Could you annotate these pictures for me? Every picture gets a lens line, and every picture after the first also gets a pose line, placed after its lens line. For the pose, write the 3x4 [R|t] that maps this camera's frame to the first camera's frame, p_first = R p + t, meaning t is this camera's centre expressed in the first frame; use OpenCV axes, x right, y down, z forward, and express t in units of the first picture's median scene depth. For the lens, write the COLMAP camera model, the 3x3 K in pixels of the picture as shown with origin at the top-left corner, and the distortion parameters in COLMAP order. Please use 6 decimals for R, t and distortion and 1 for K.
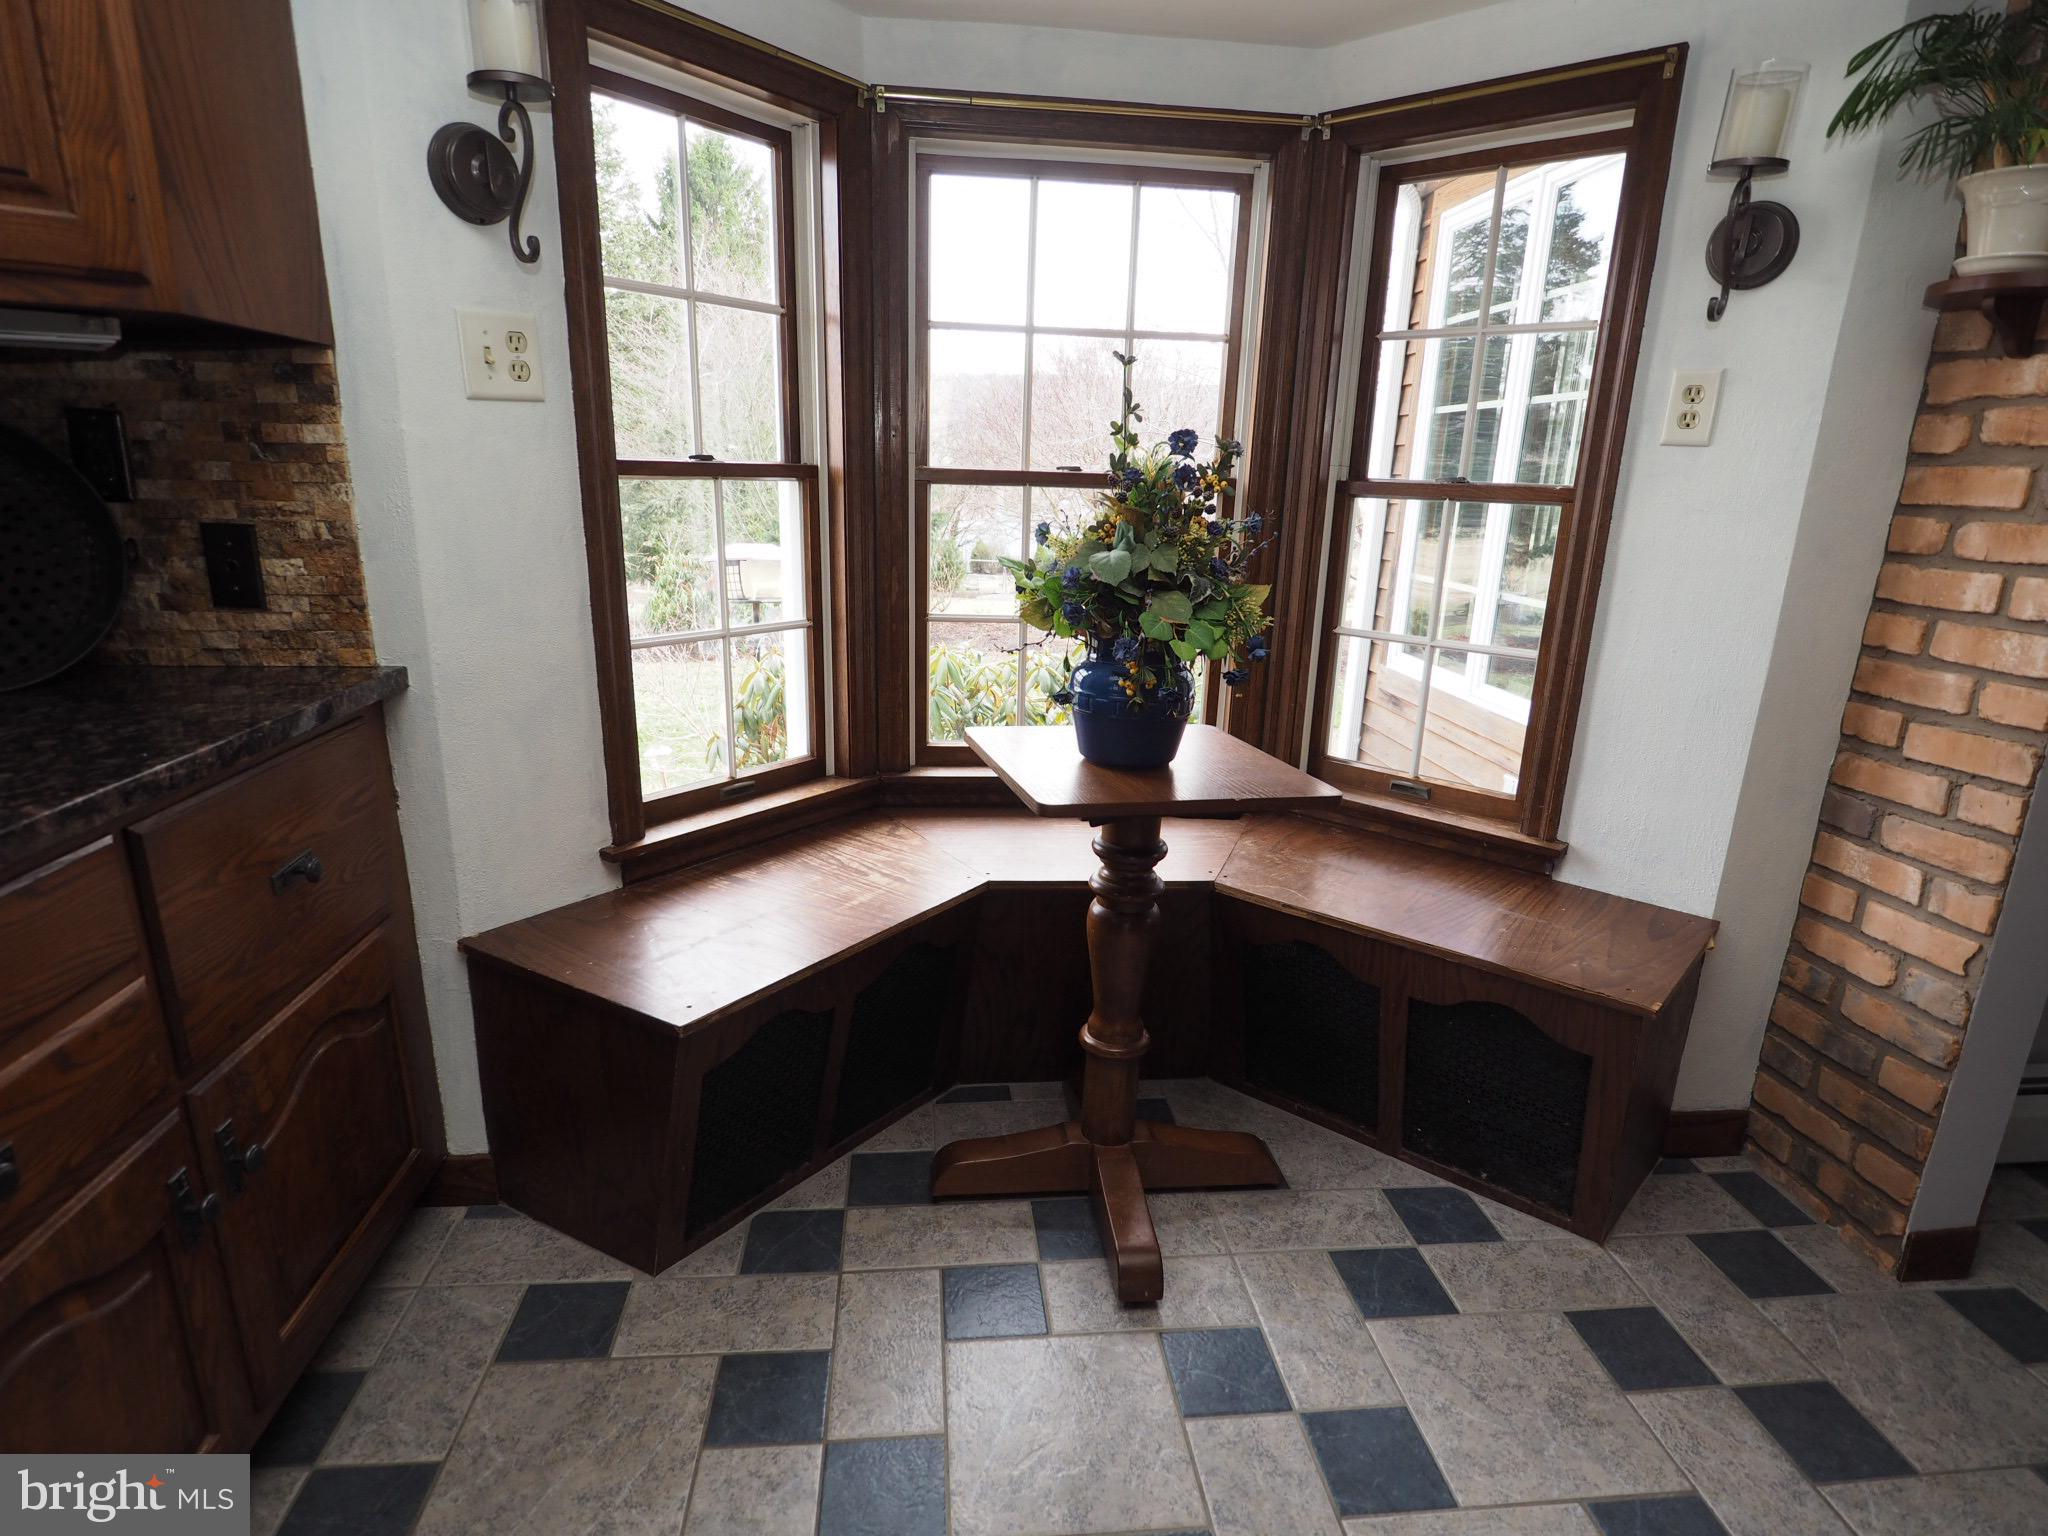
lens RADIAL K [[1092.4, 0, 1025.1], [0, 1092.4, 794.2], [0, 0, 1]] dist [0.000056, -0.014366]
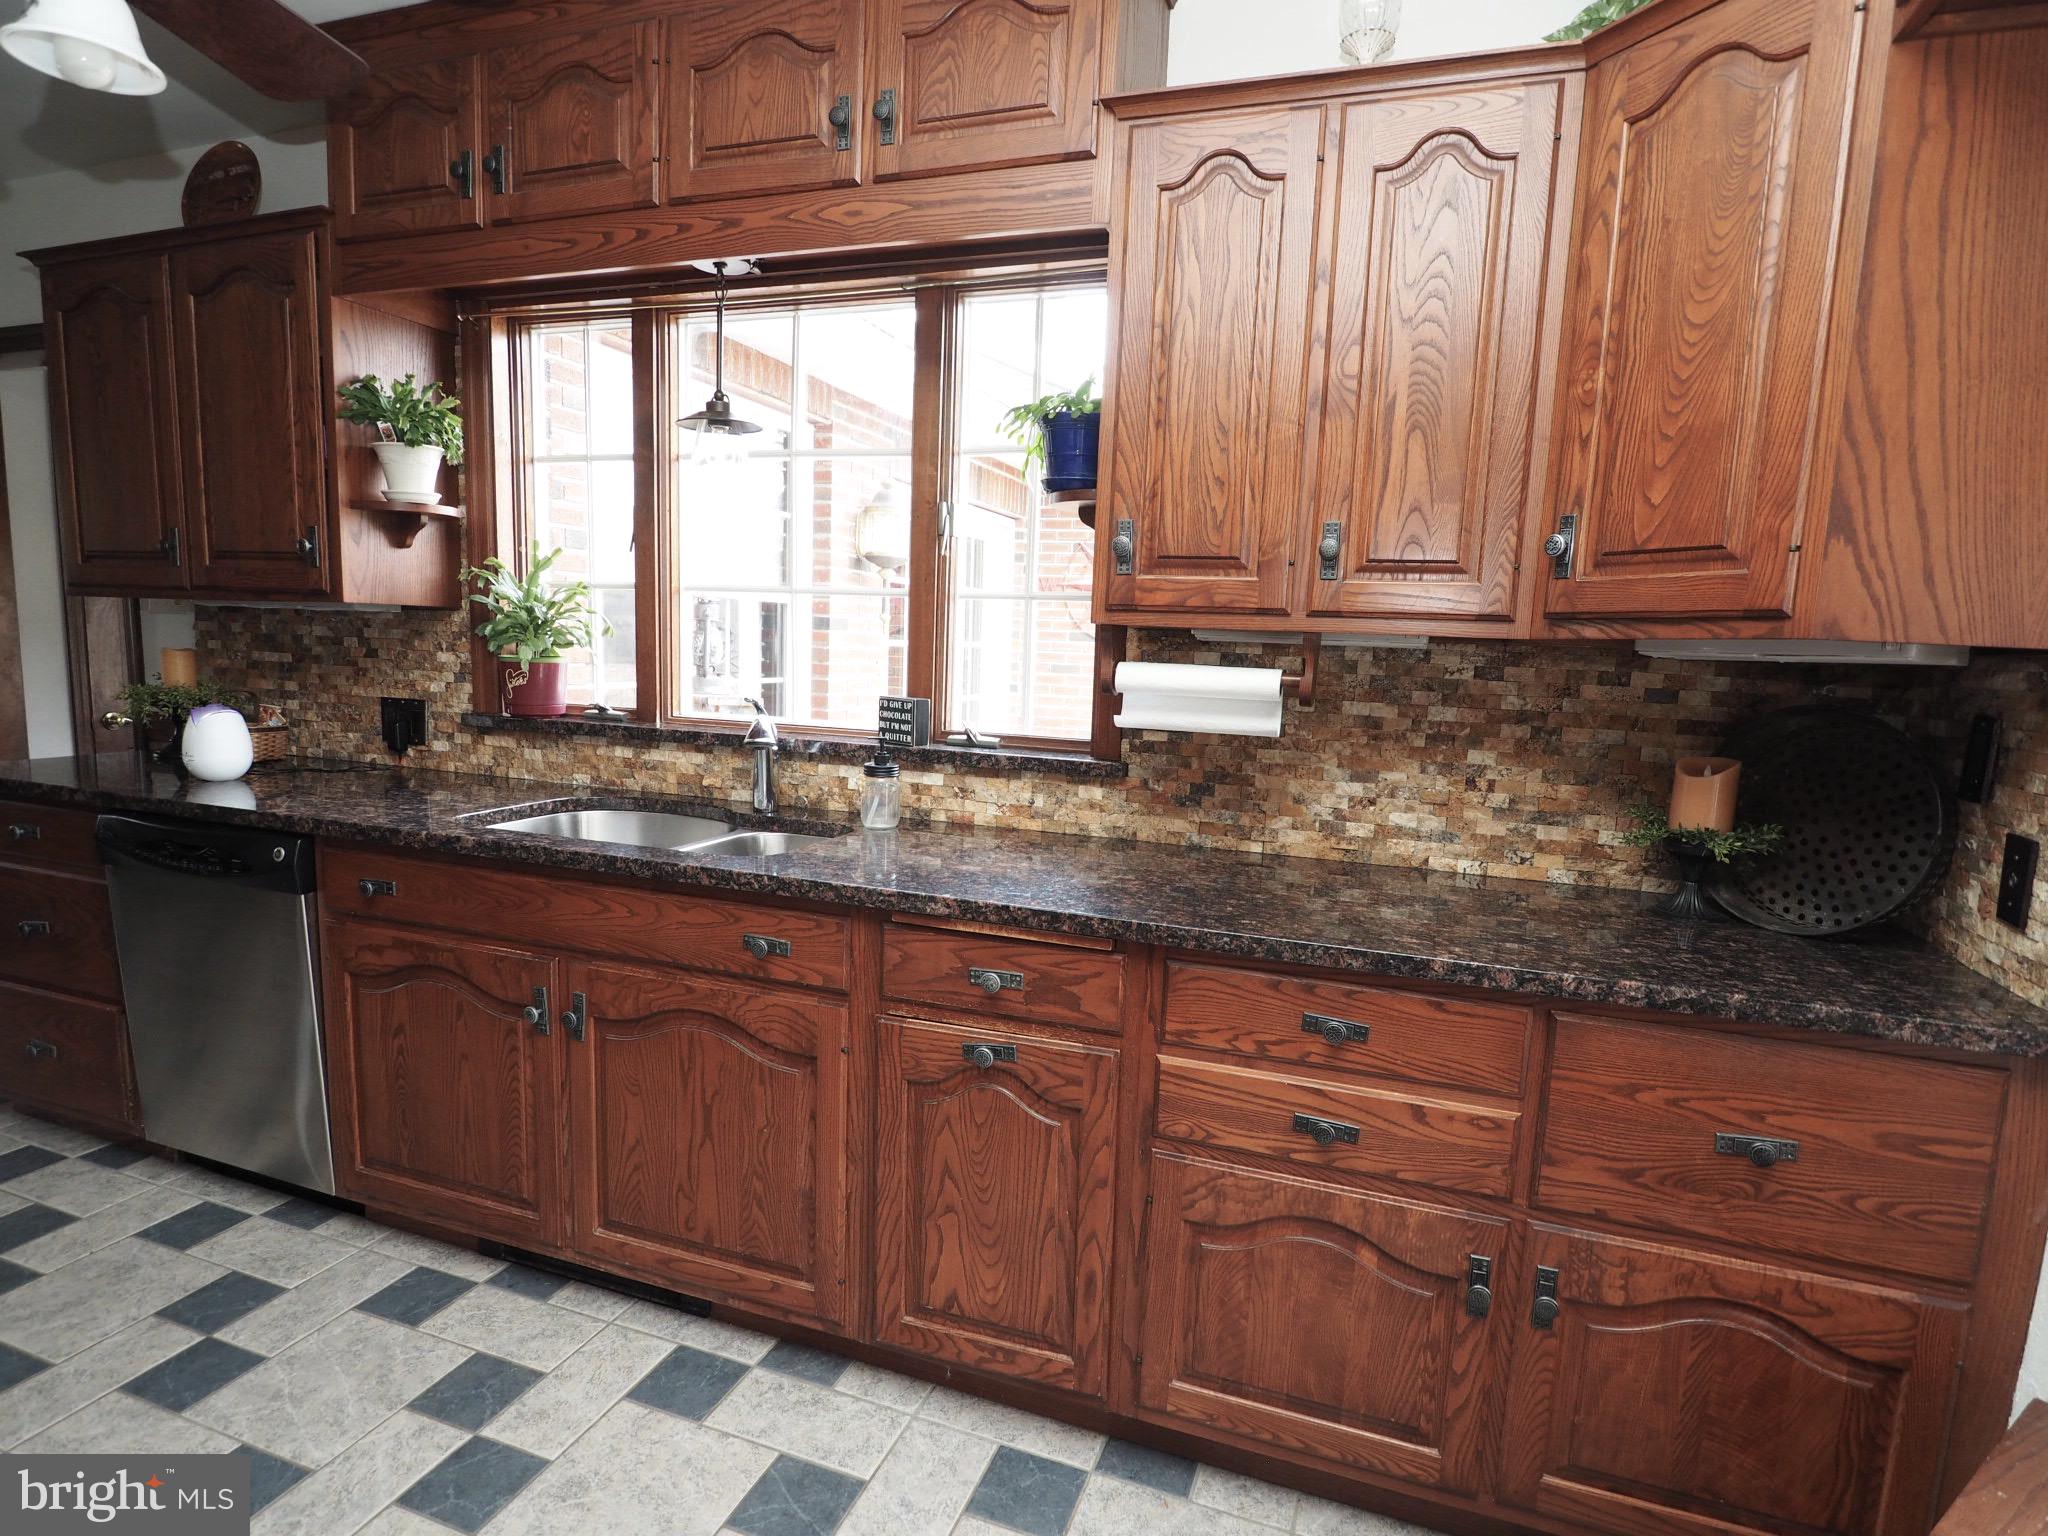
lens RADIAL K [[1092.4, 0, 1025.1], [0, 1092.4, 794.2], [0, 0, 1]] dist [0.000056, -0.014366]
pose [[-0.421249, 0.083432, -0.903099, 0.392382], [-0.305349, 0.924580, 0.227846, -0.196306], [0.853997, 0.371740, -0.364002, 0.499432]]
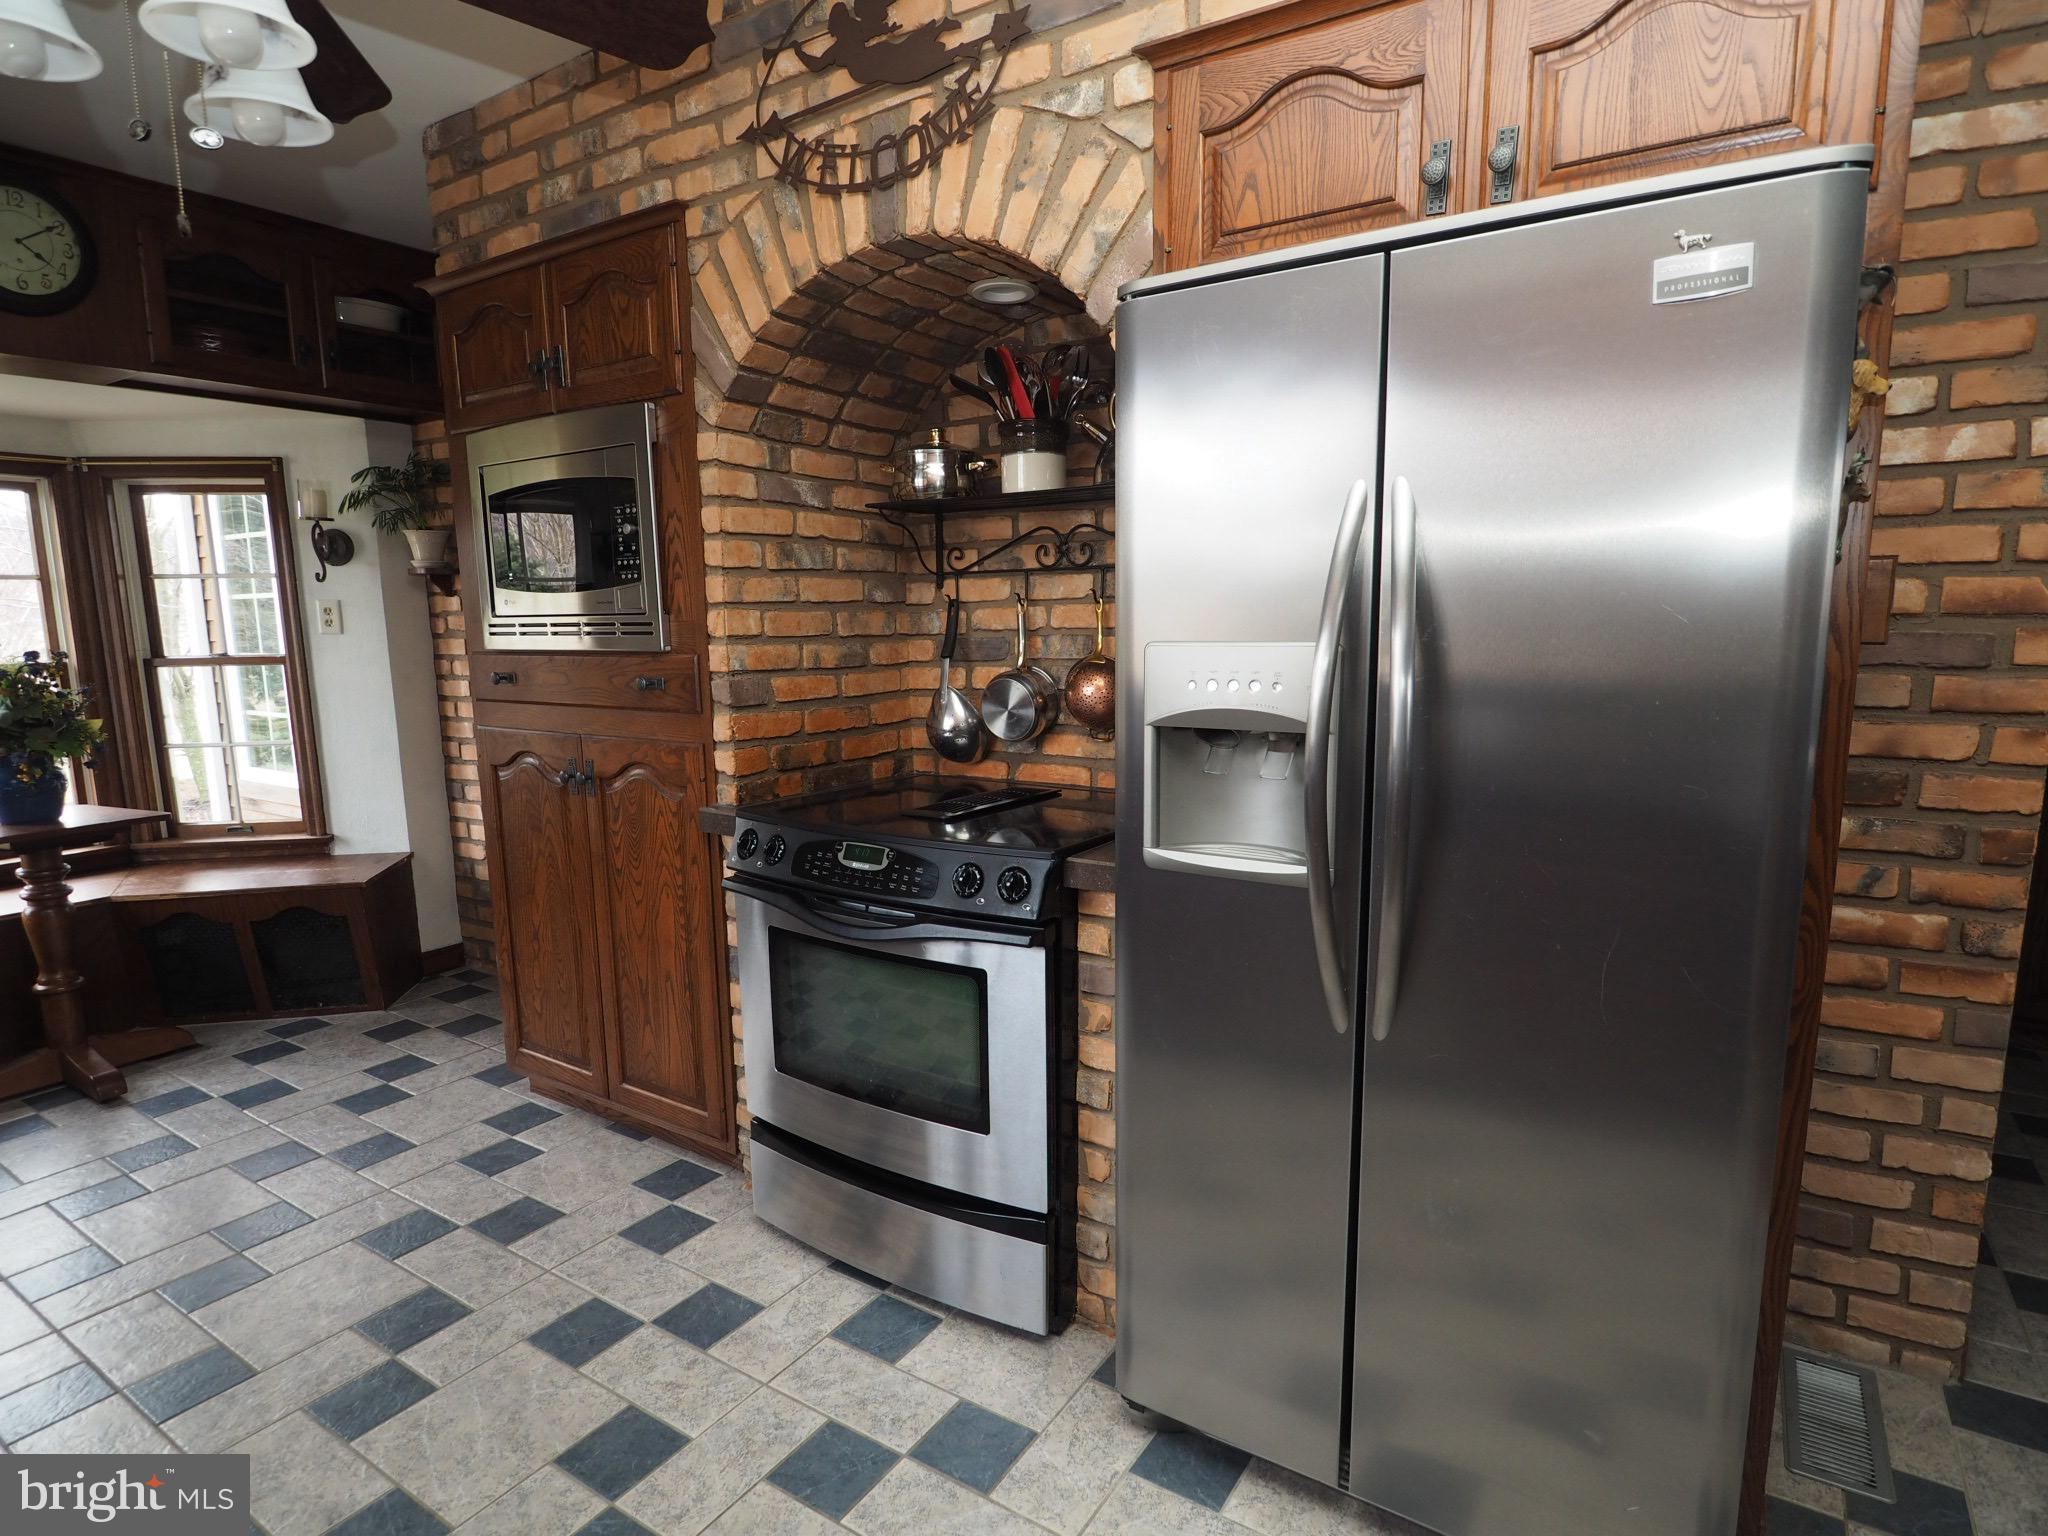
lens RADIAL K [[1092.4, 0, 1025.1], [0, 1092.4, 794.2], [0, 0, 1]] dist [0.000056, -0.014366]
pose [[0.616393, -0.164430, 0.770080, -0.254878], [0.250742, 0.968035, 0.005998, 0.316825], [-0.746451, 0.189394, 0.637920, -1.345465]]
